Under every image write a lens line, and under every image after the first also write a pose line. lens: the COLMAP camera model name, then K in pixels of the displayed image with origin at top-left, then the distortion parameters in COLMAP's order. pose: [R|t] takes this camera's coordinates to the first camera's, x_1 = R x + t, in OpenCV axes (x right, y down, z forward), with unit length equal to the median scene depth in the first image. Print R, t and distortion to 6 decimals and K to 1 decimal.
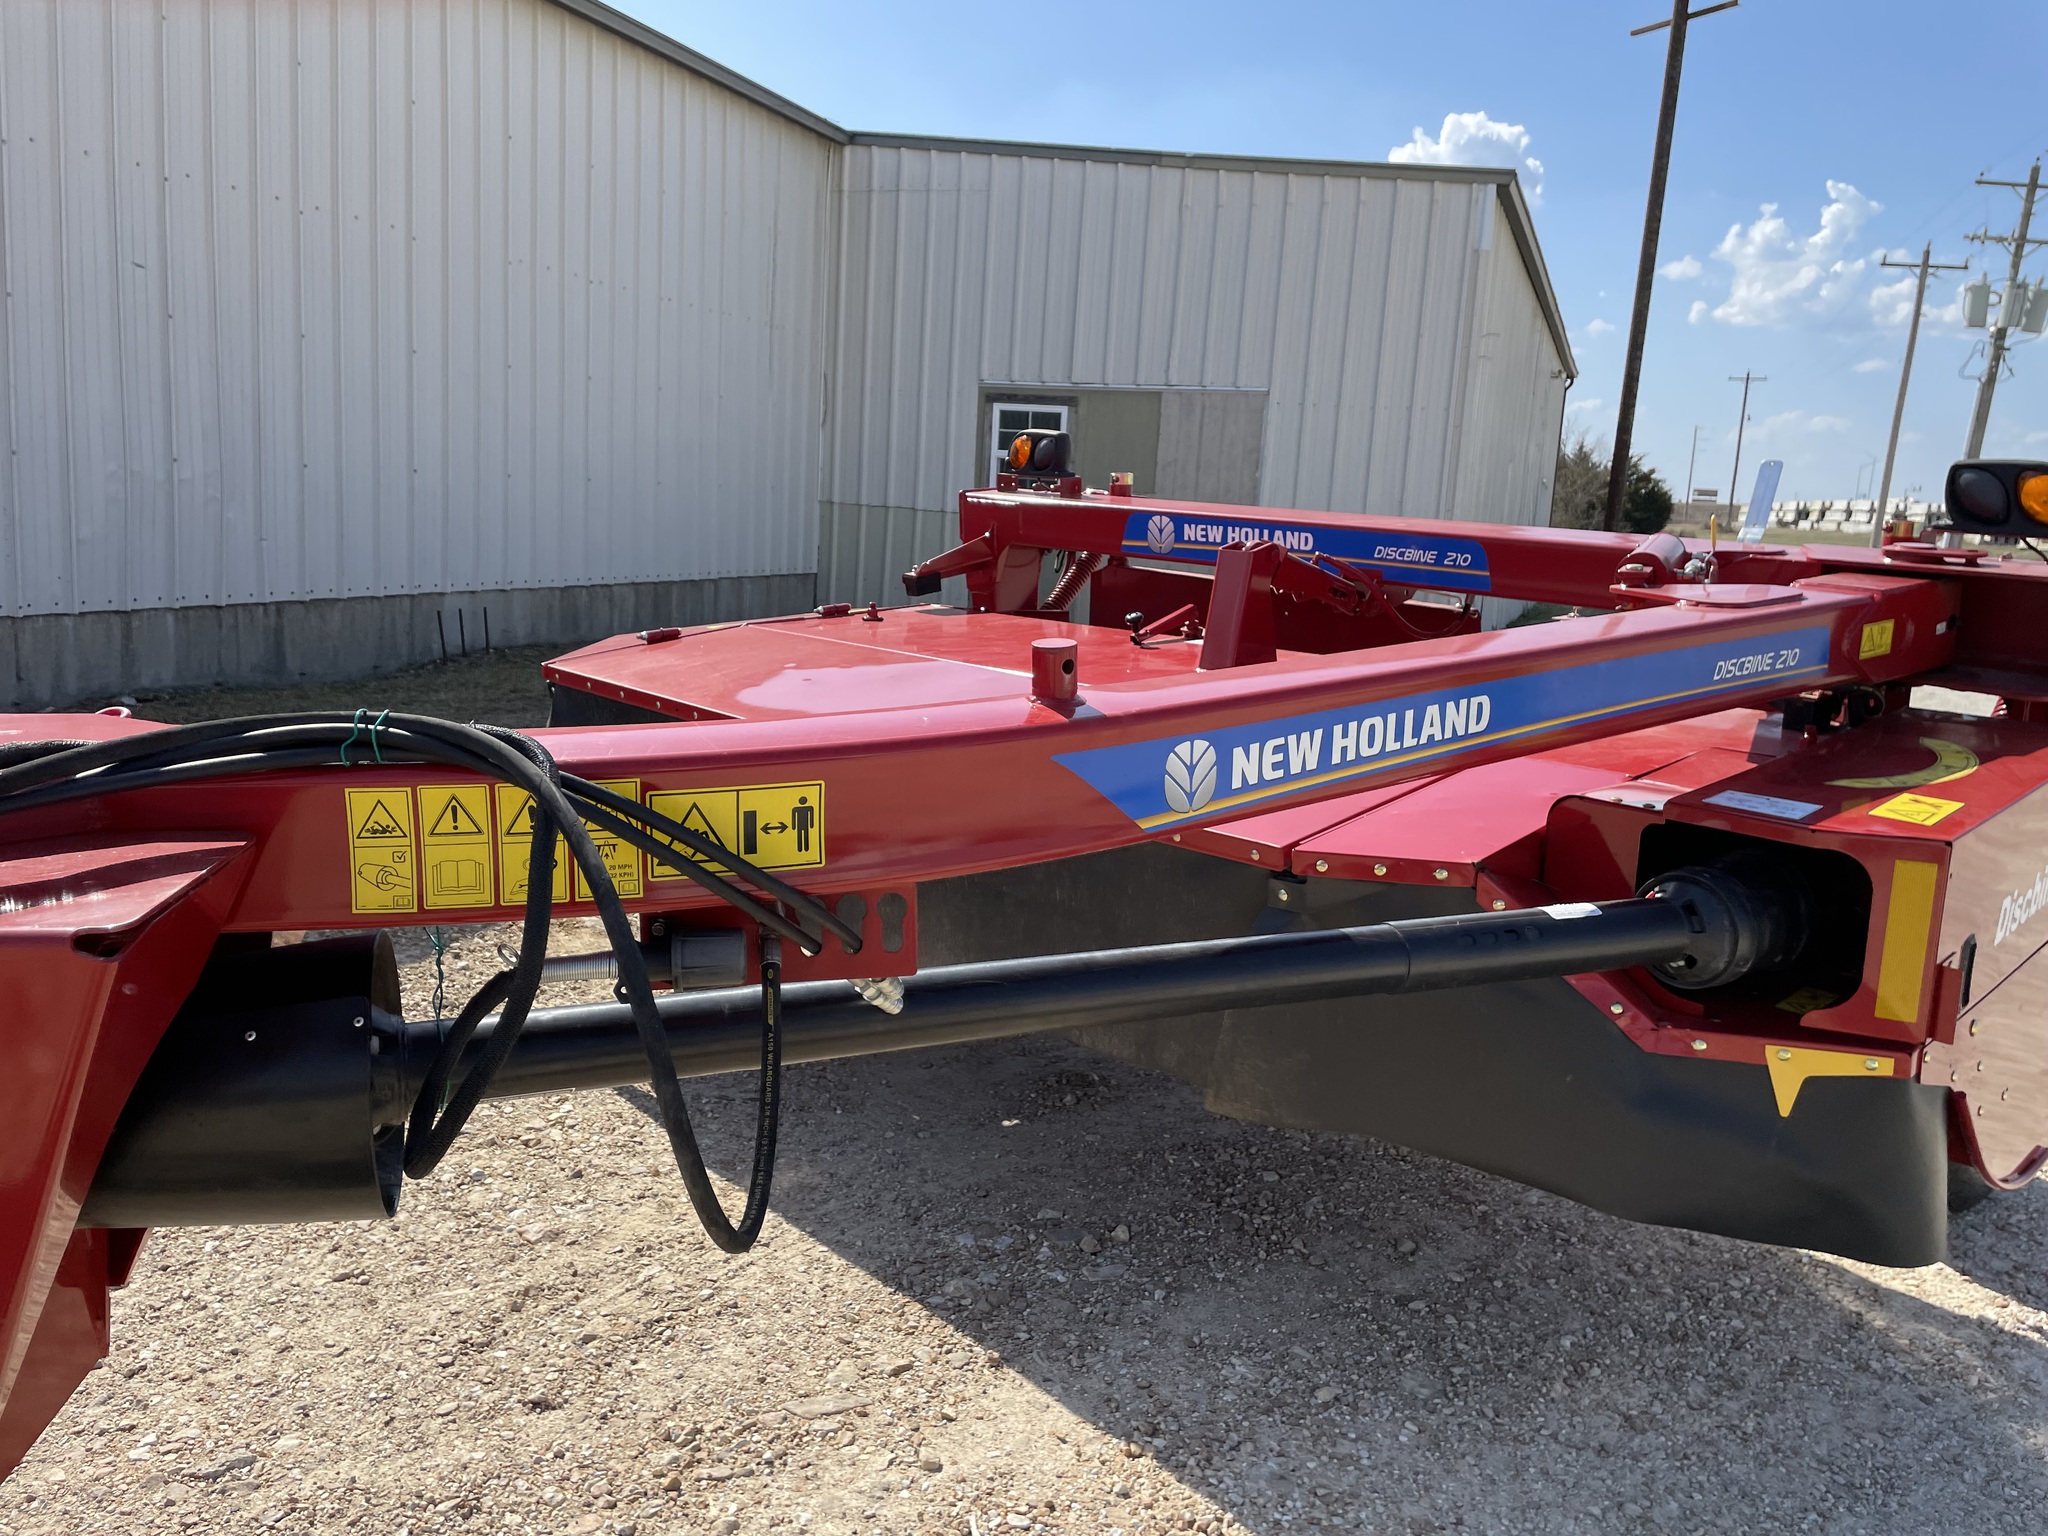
lens RADIAL K [[1553.3, 0, 1037.6], [0, 1553.3, 743.4], [0, 0, 1]] dist [0.093397, -0.125752]
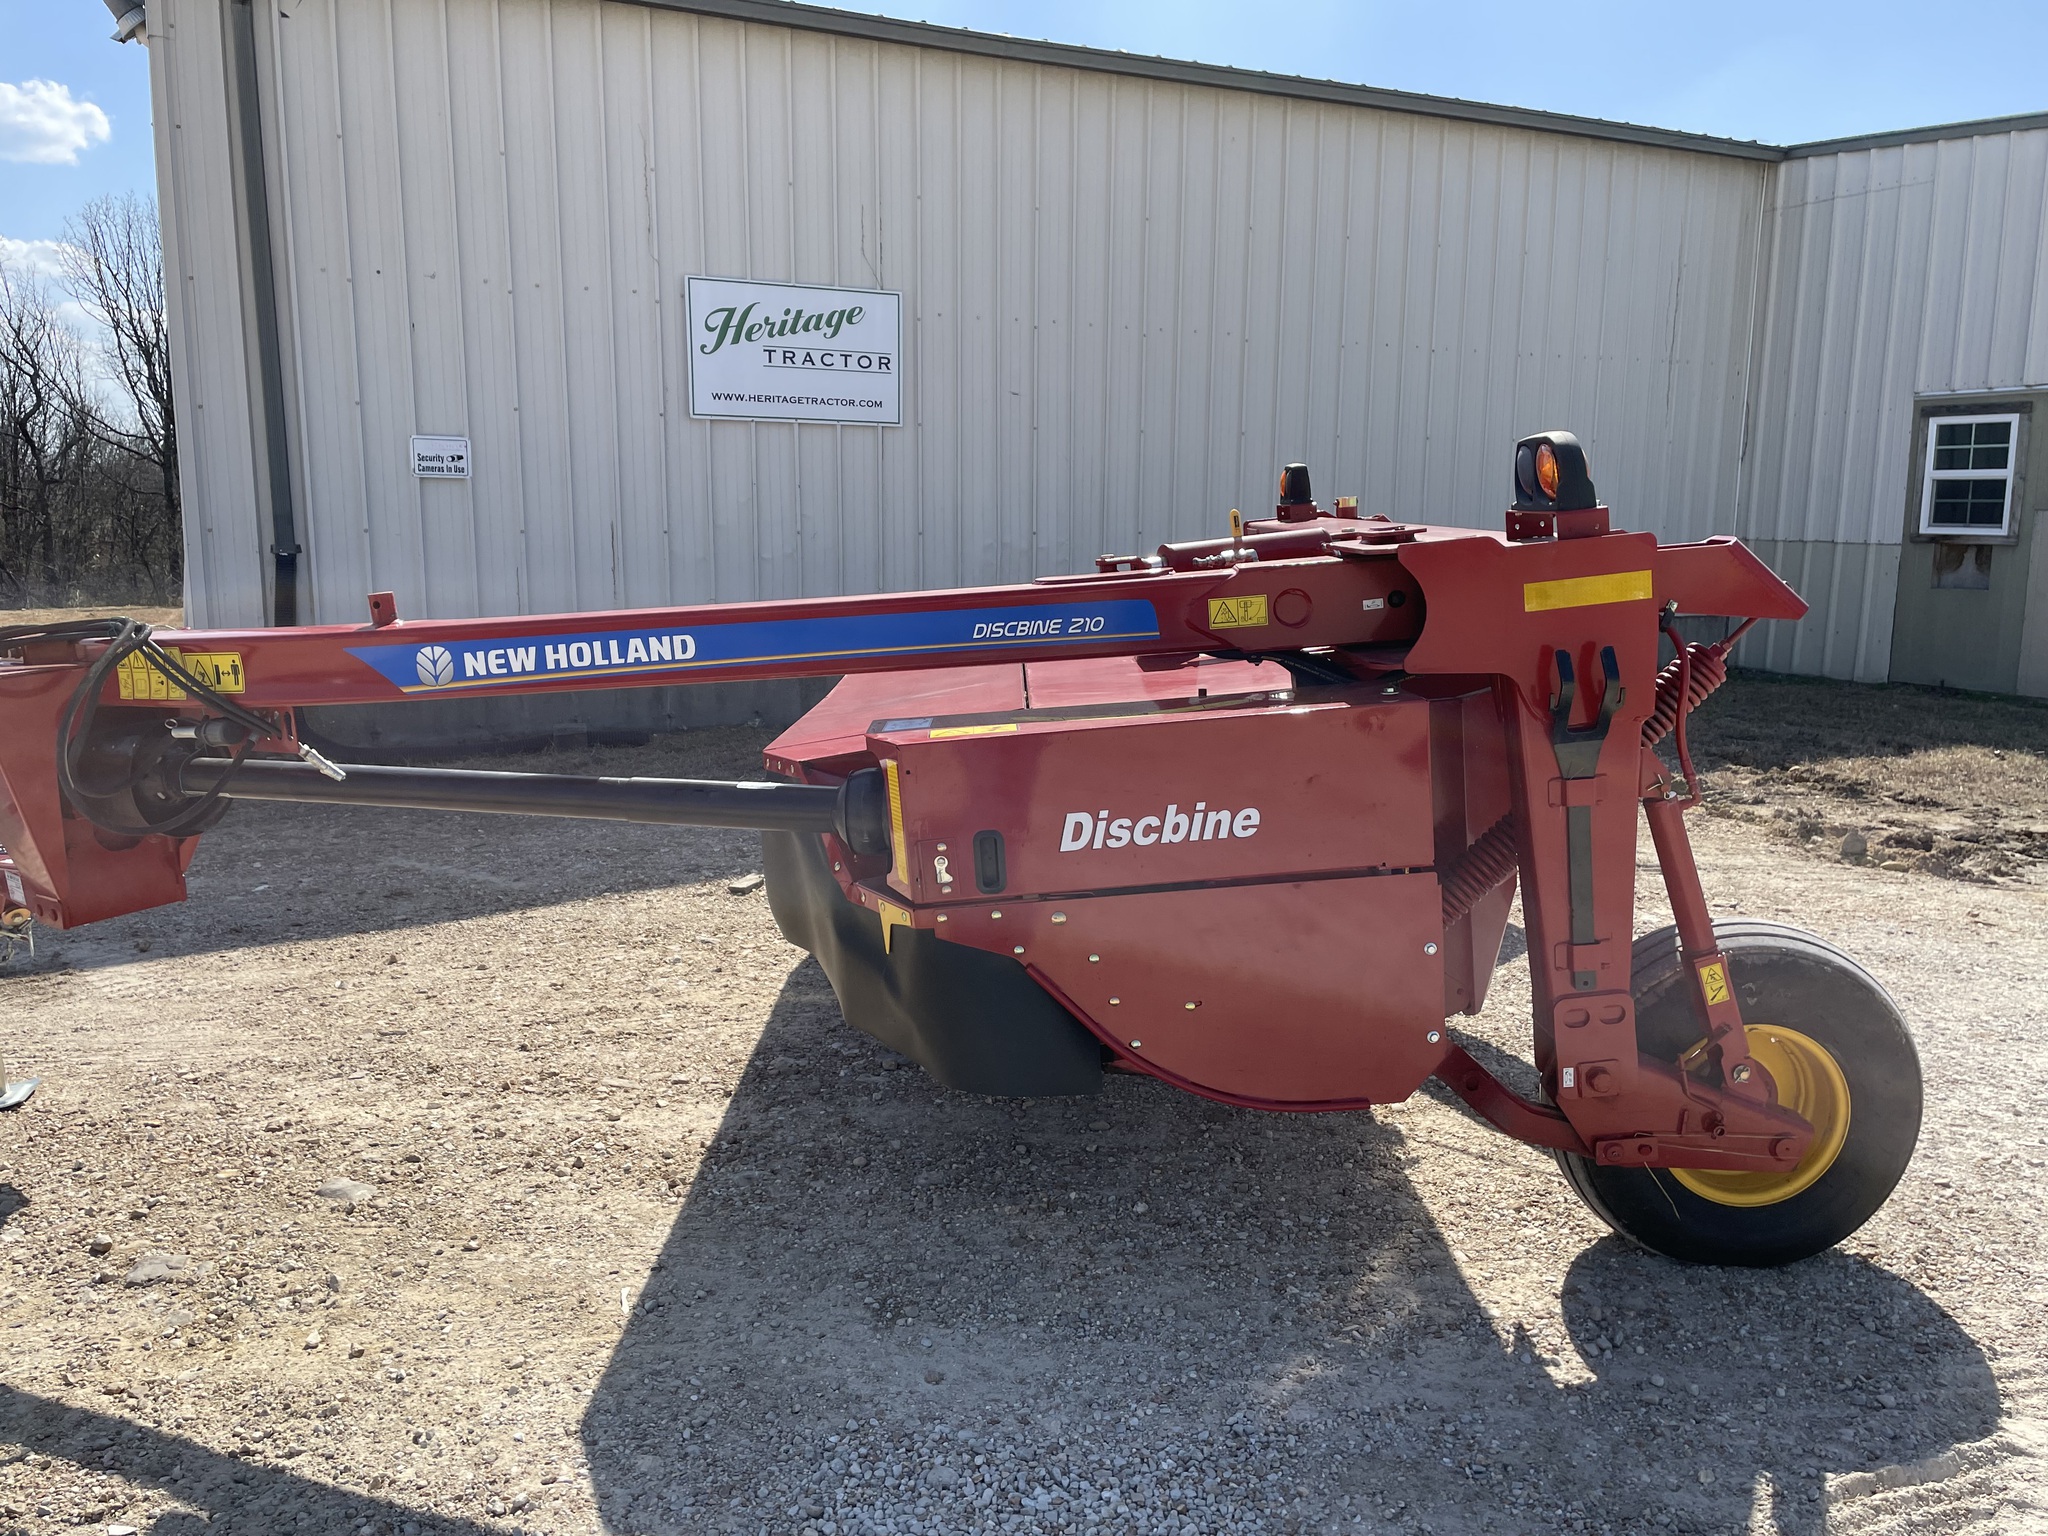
lens RADIAL K [[1553.3, 0, 1014.7], [0, 1553.3, 763.1], [0, 0, 1]] dist [0.093397, -0.125752]
pose [[0.717381, 0.054590, -0.694539, 0.985650], [-0.072985, 0.997329, 0.003004, 0.041450], [0.692848, 0.048536, 0.719449, 0.074084]]
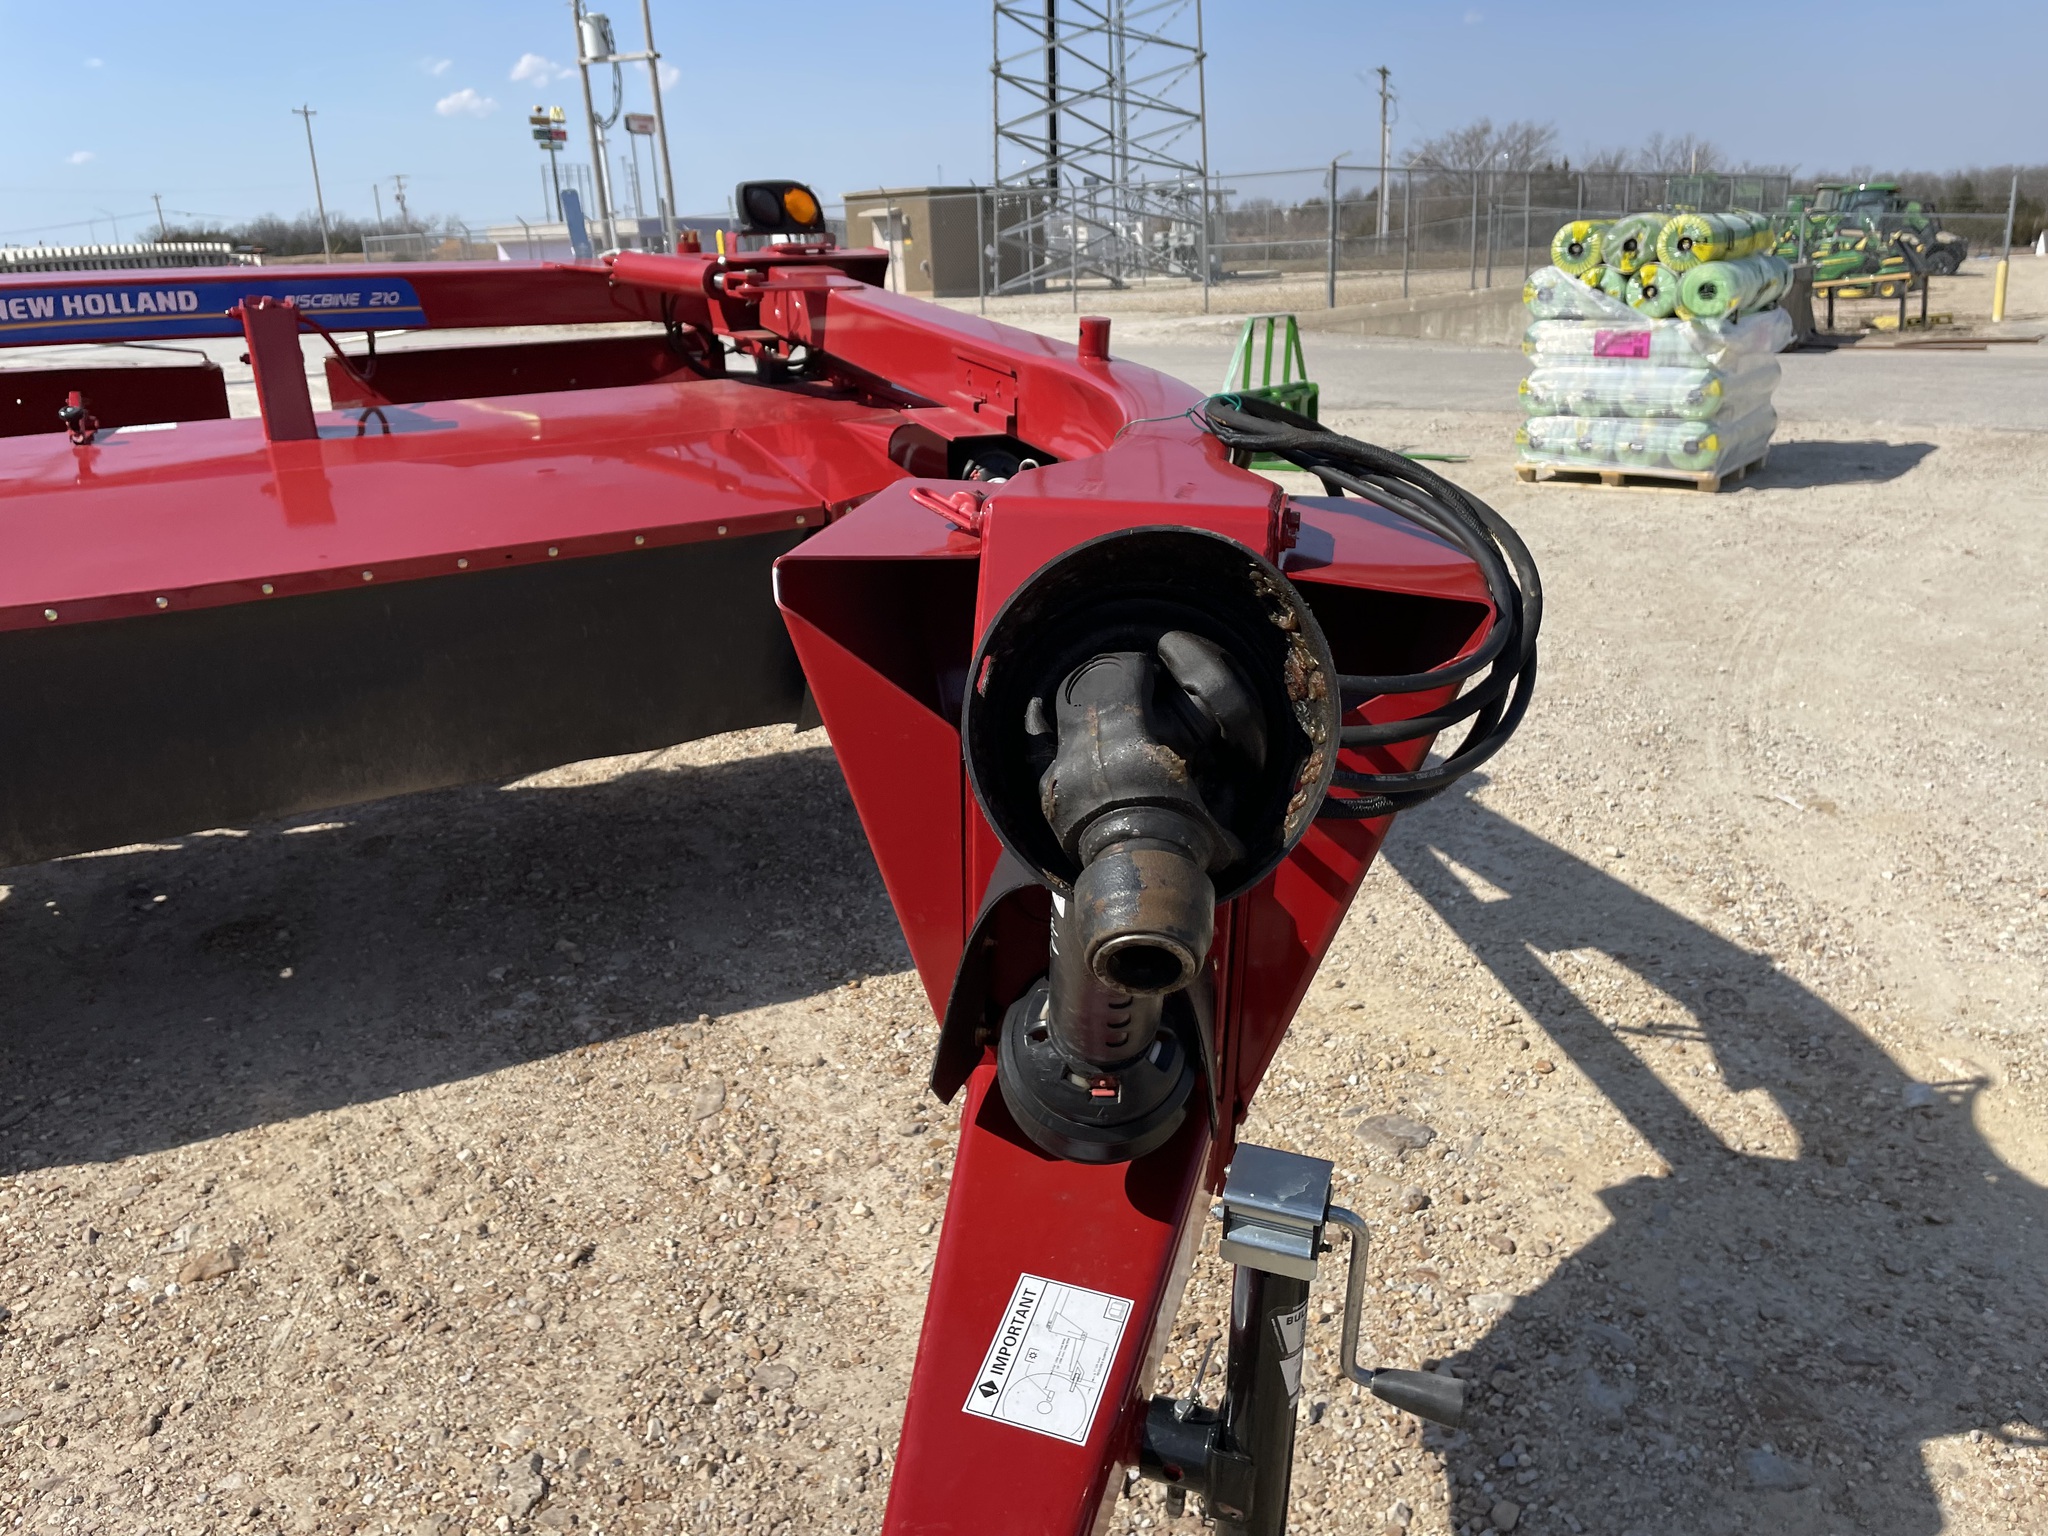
lens RADIAL K [[1553.3, 0, 1009.9], [0, 1553.3, 739.0], [0, 0, 1]] dist [0.093397, -0.125752]
pose [[0.304225, -0.352916, 0.884815, -0.738204], [0.214296, 0.930389, 0.297413, -0.076348], [-0.928183, 0.099132, 0.358676, 0.295056]]
